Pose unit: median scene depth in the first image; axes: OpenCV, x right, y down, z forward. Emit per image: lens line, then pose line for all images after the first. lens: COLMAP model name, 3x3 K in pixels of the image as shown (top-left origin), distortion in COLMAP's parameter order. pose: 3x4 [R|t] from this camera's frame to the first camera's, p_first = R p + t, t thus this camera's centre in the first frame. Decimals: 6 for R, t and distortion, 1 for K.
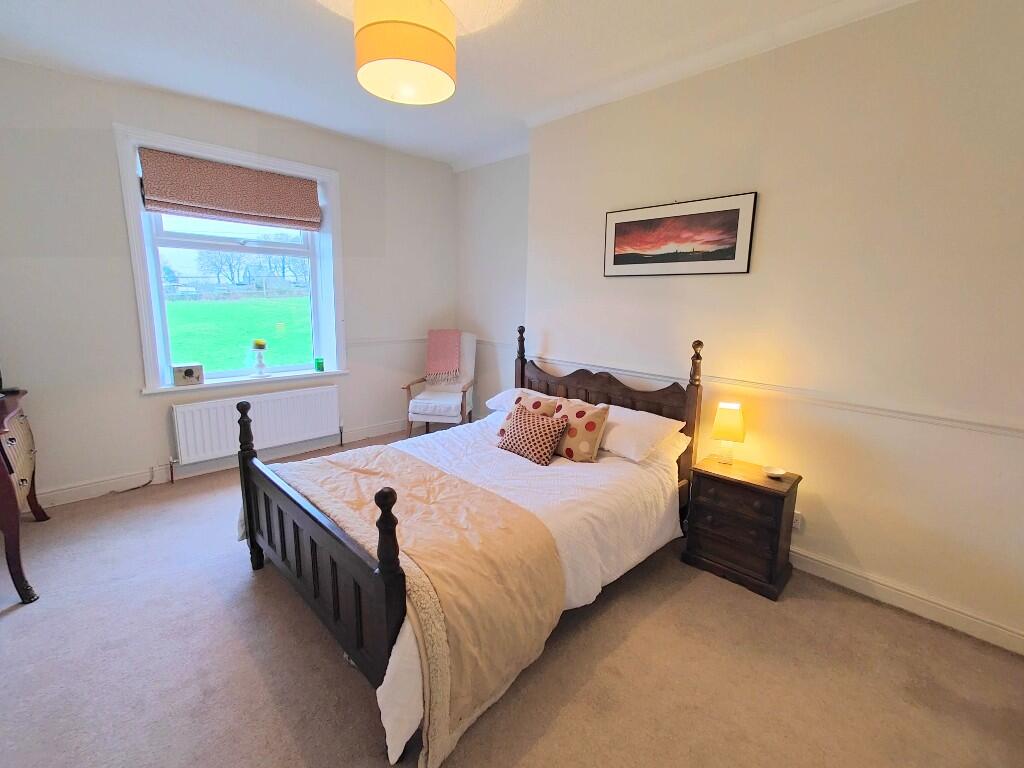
lens RADIAL K [[449.0, 0, 512.7], [0, 449.0, 379.3], [0, 0, 1]] dist [0.001556, 0.000269]
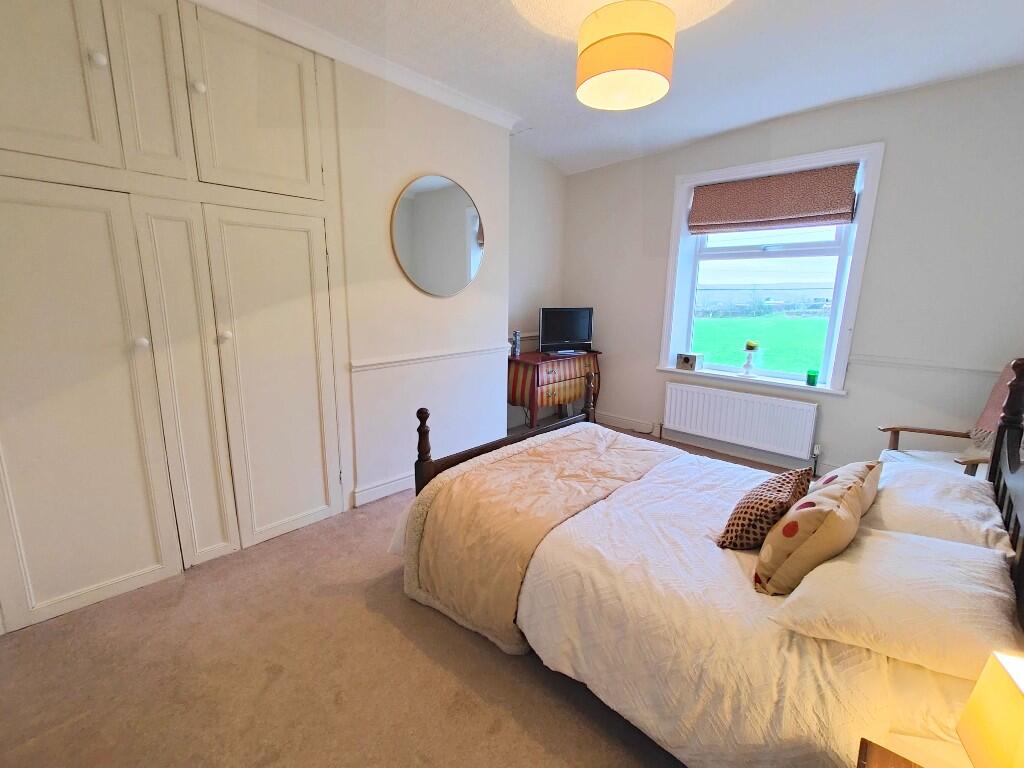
lens RADIAL K [[449.0, 0, 512.7], [0, 449.0, 379.3], [0, 0, 1]] dist [0.001556, 0.000269]
pose [[0.037134, 0.171732, -0.984444, 0.501313], [-0.193932, 0.967633, 0.161485, -0.070608], [0.980312, 0.184918, 0.069236, 0.446263]]
